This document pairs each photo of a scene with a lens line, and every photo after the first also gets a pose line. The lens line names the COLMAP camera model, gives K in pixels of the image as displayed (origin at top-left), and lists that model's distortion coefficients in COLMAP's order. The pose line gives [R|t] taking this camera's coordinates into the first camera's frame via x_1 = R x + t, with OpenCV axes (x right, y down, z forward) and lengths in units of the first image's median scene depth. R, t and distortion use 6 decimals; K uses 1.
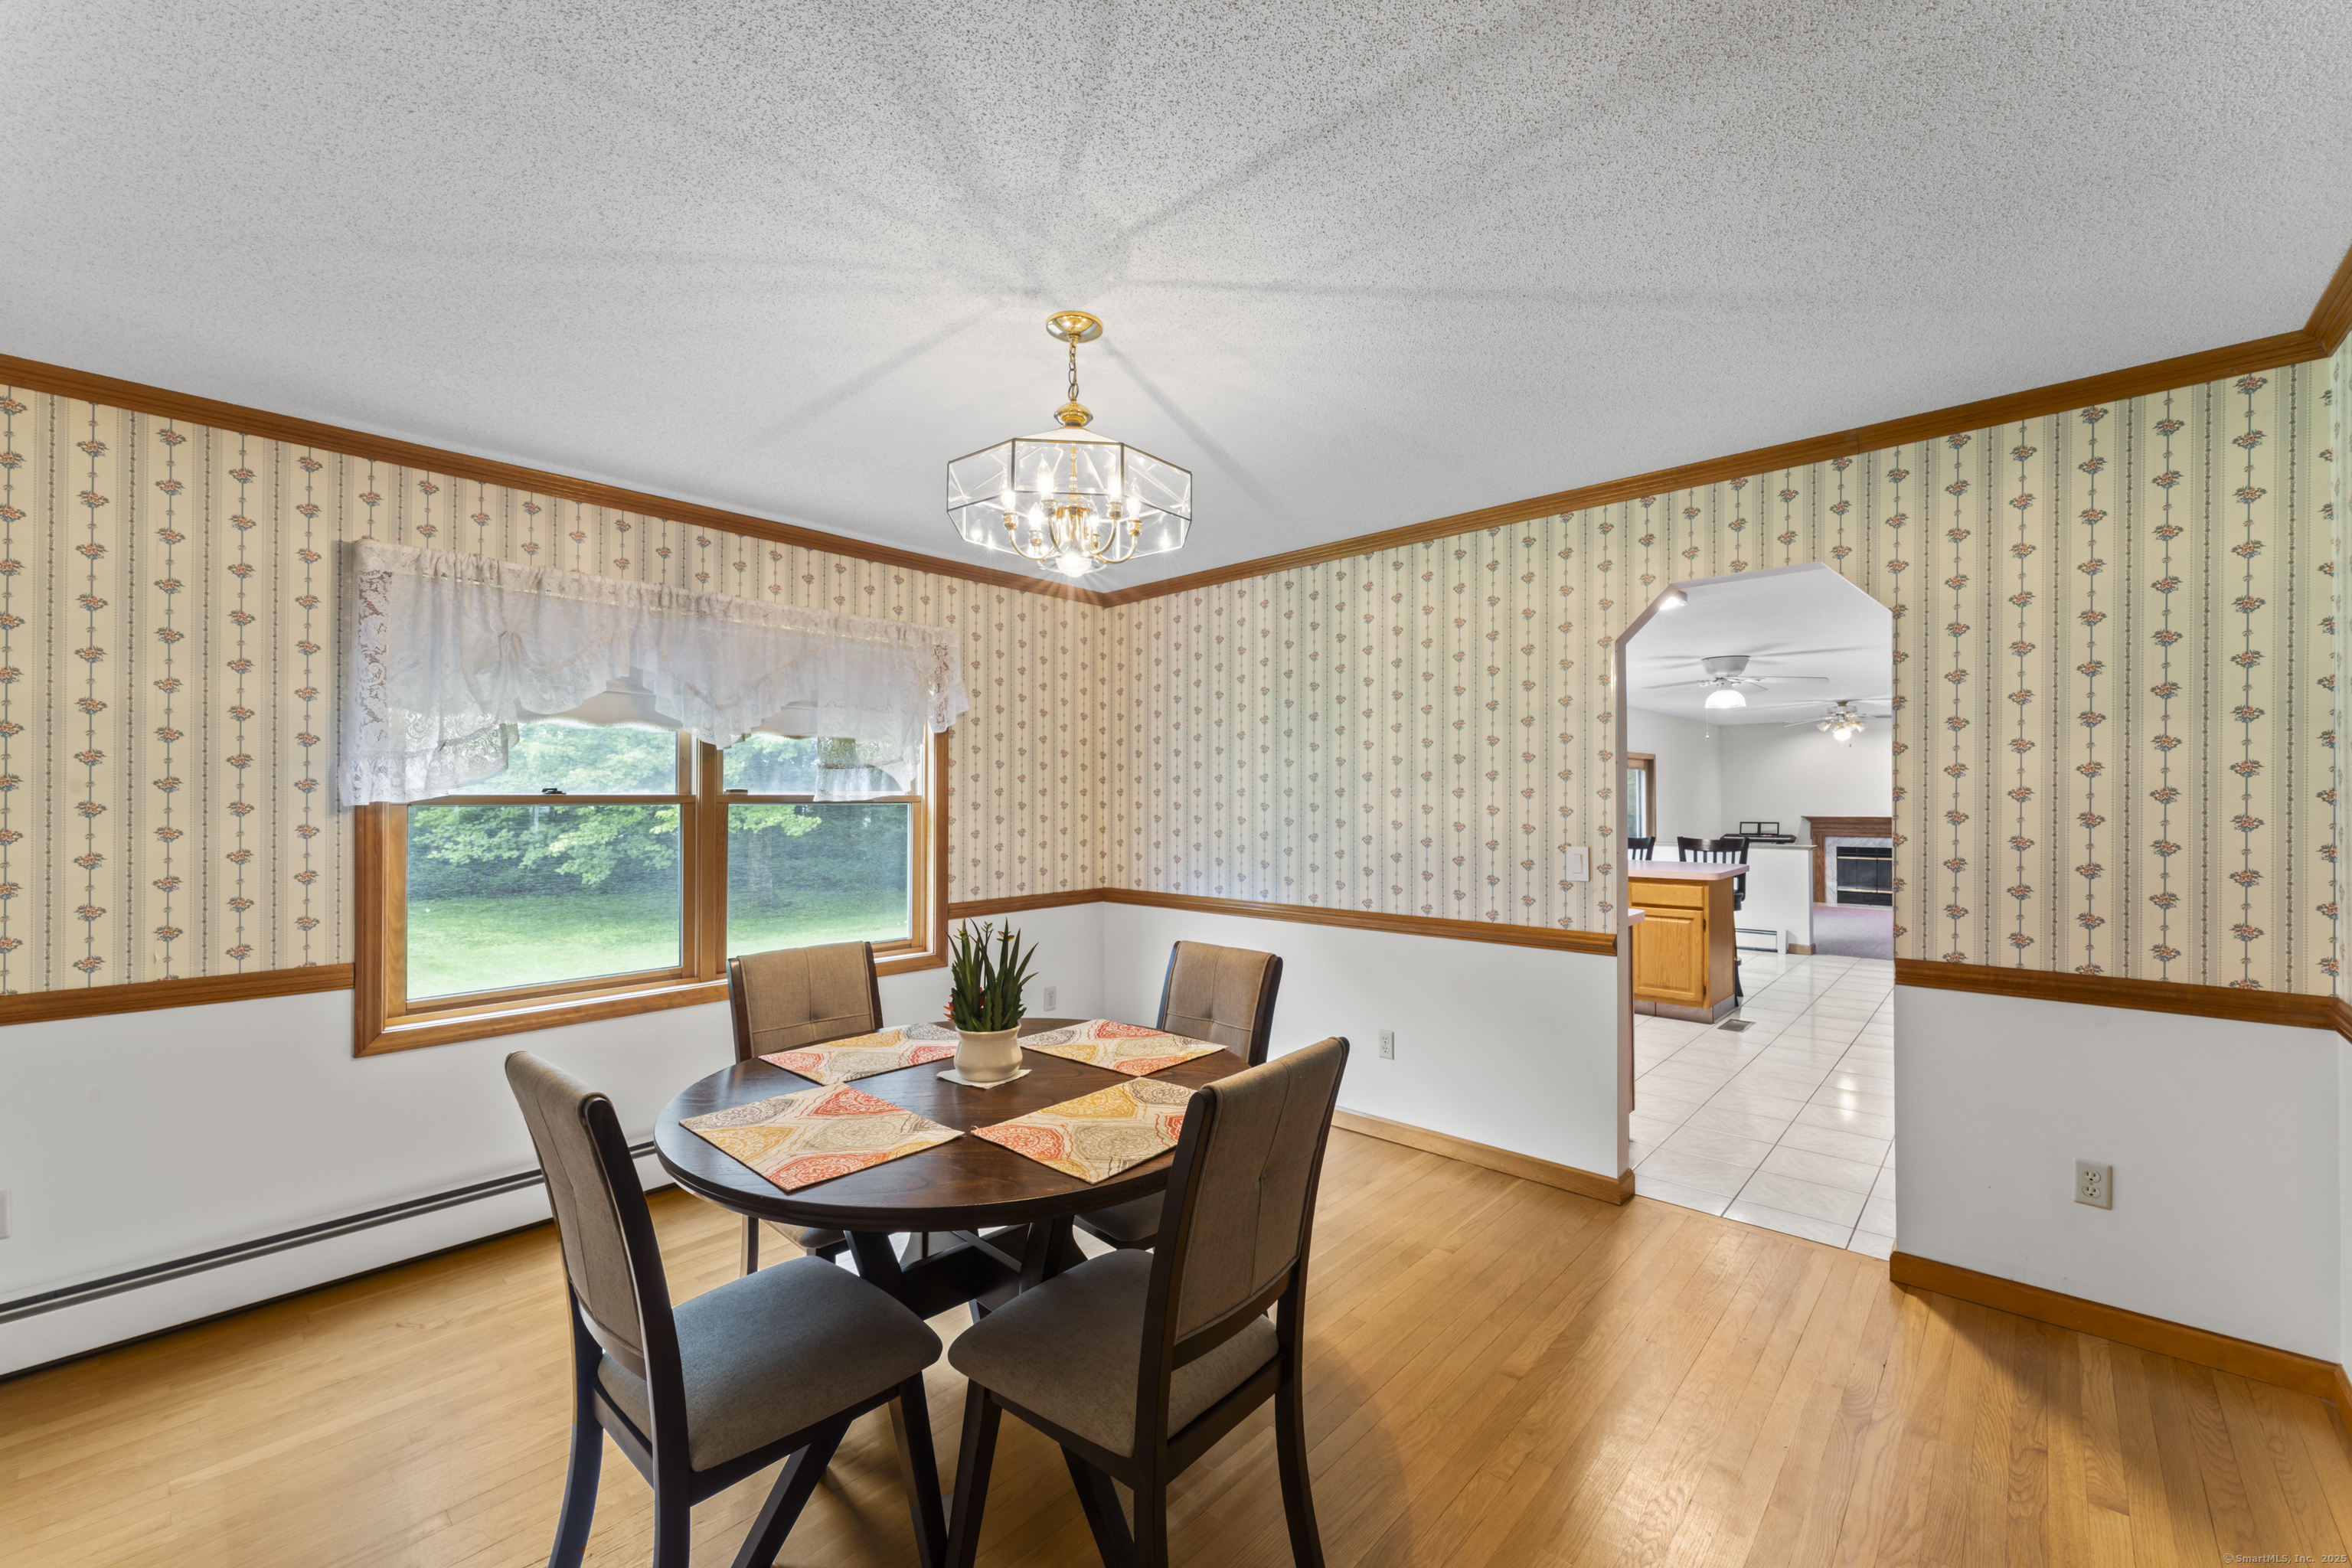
lens RADIAL K [[948.1, 0, 1179.2], [0, 948.1, 791.9], [0, 0, 1]] dist [0.001123, 0.000739]
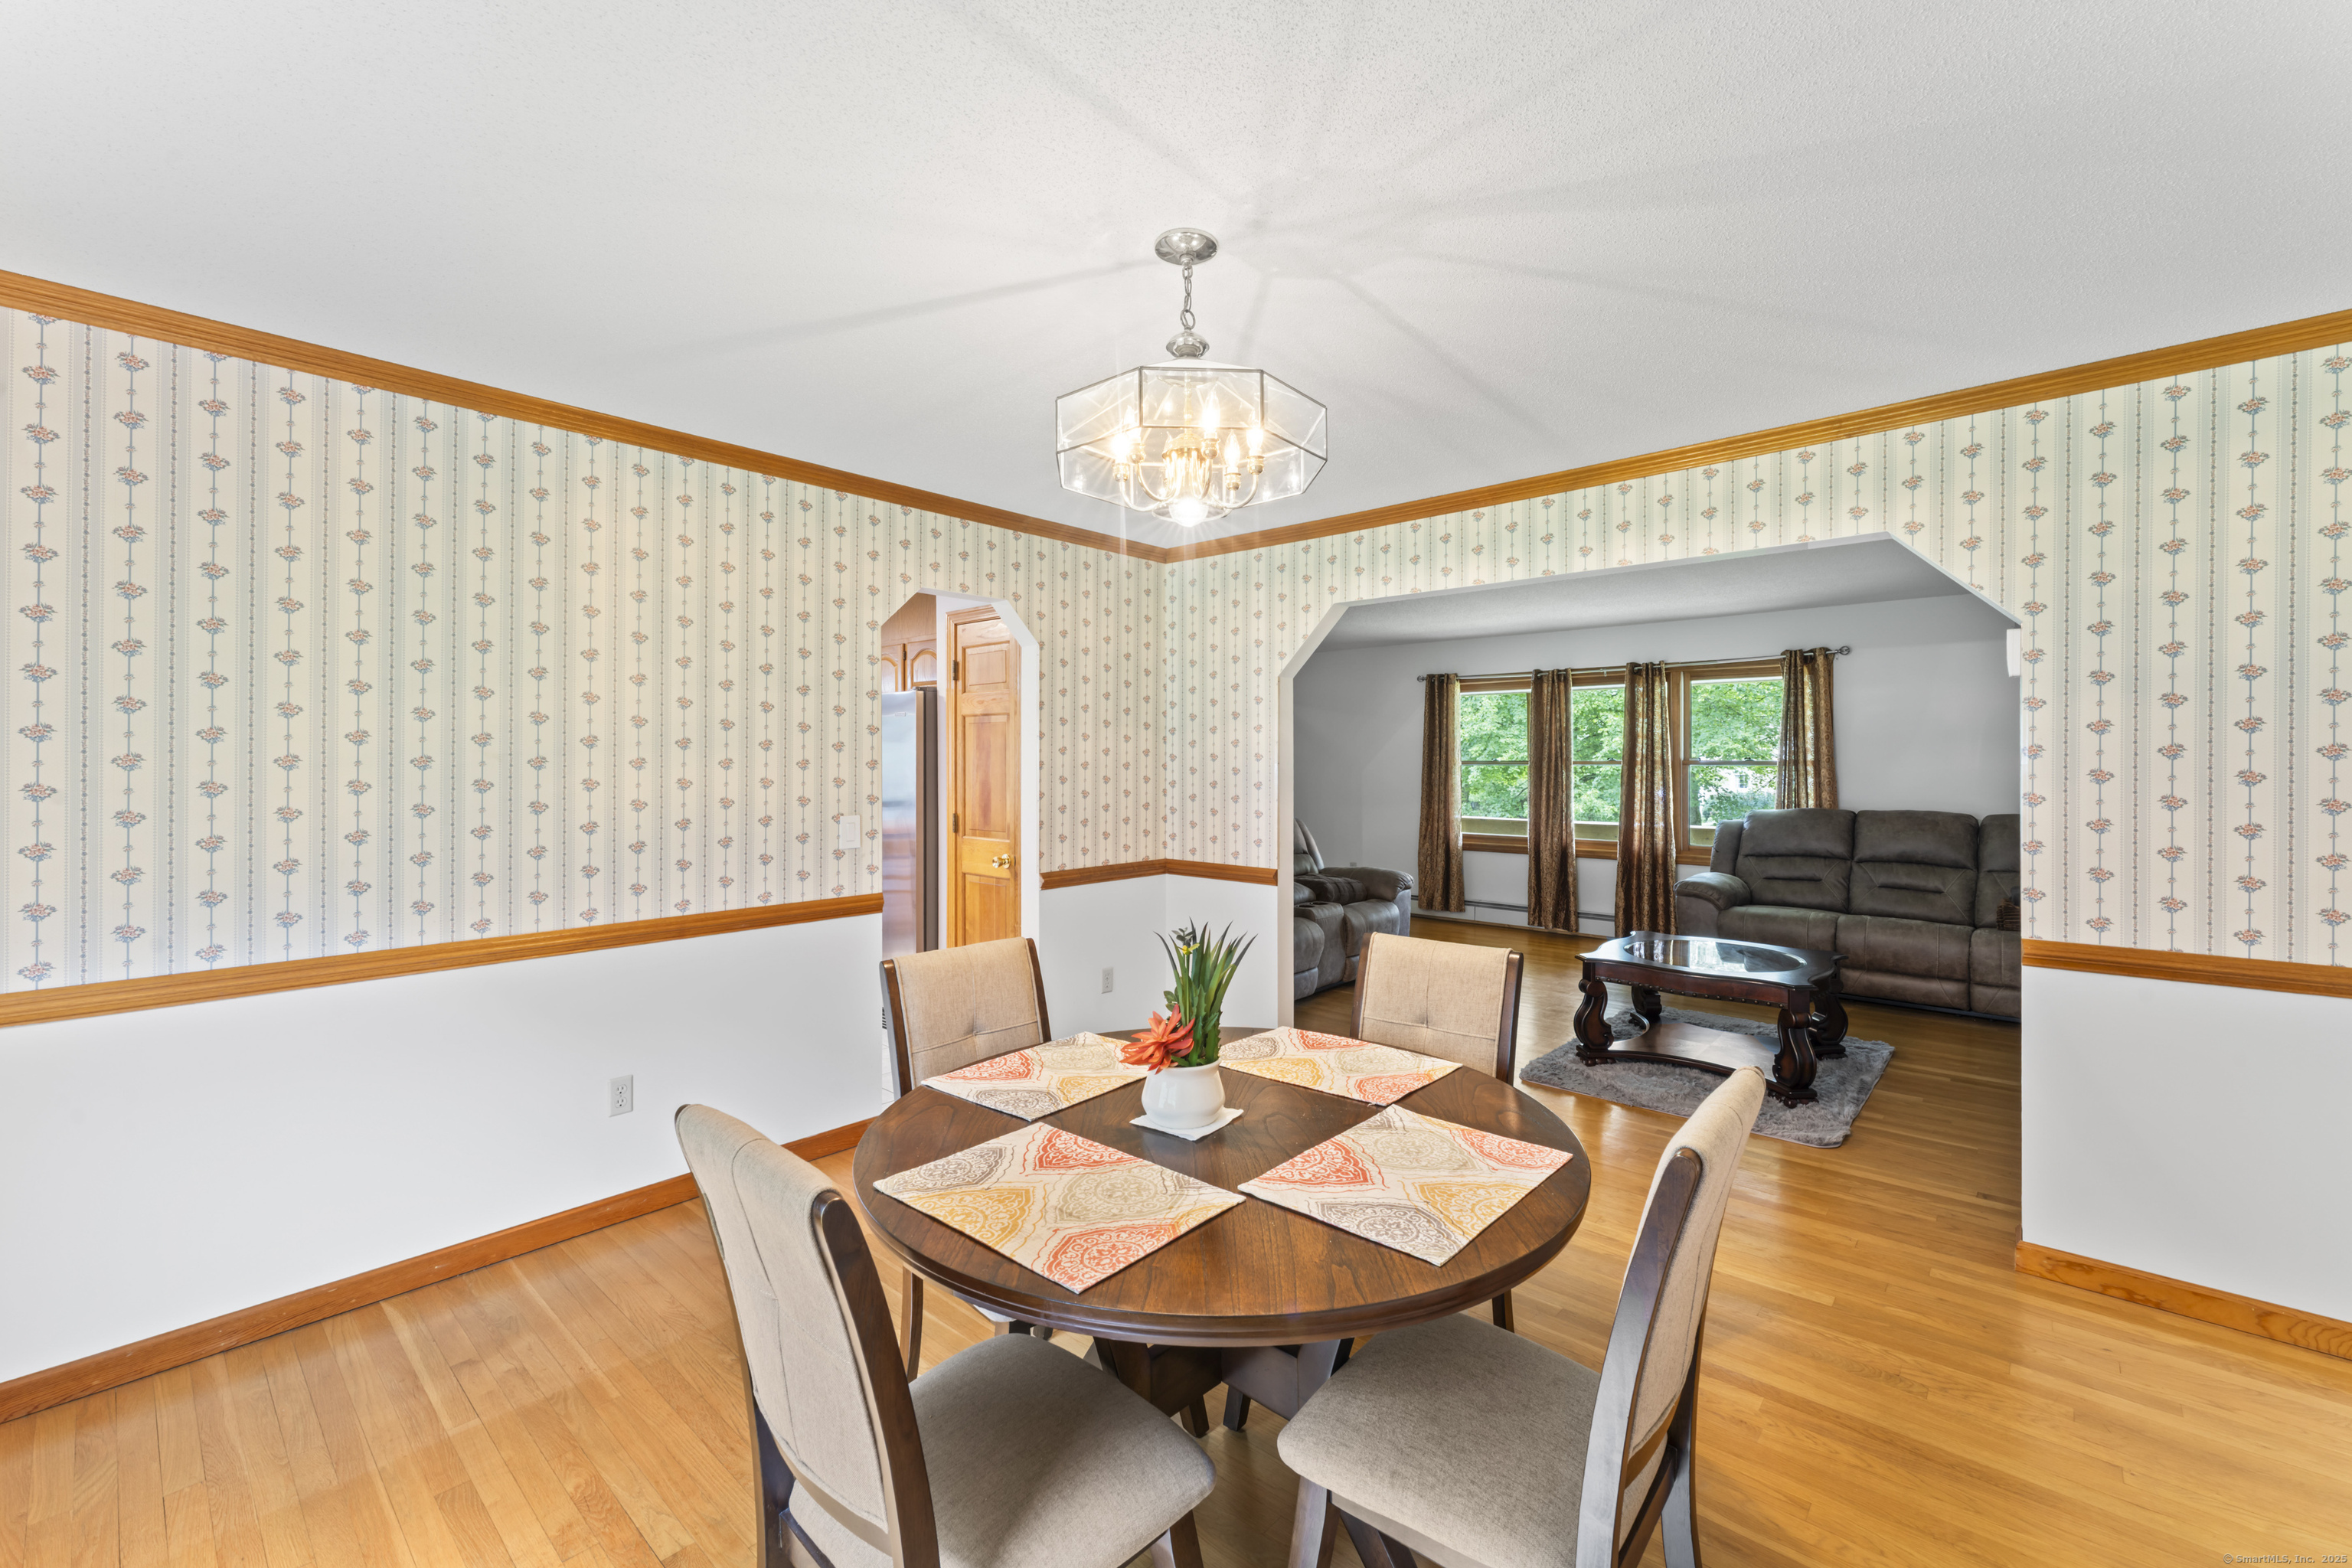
lens RADIAL K [[948.1, 0, 1210.3], [0, 948.1, 762.9], [0, 0, 1]] dist [0.001123, 0.000739]
pose [[-0.020559, 0.000422, 0.999789, -0.596022], [-0.004484, 0.999990, -0.000514, -0.001537], [-0.999779, -0.004493, -0.020557, 0.589321]]
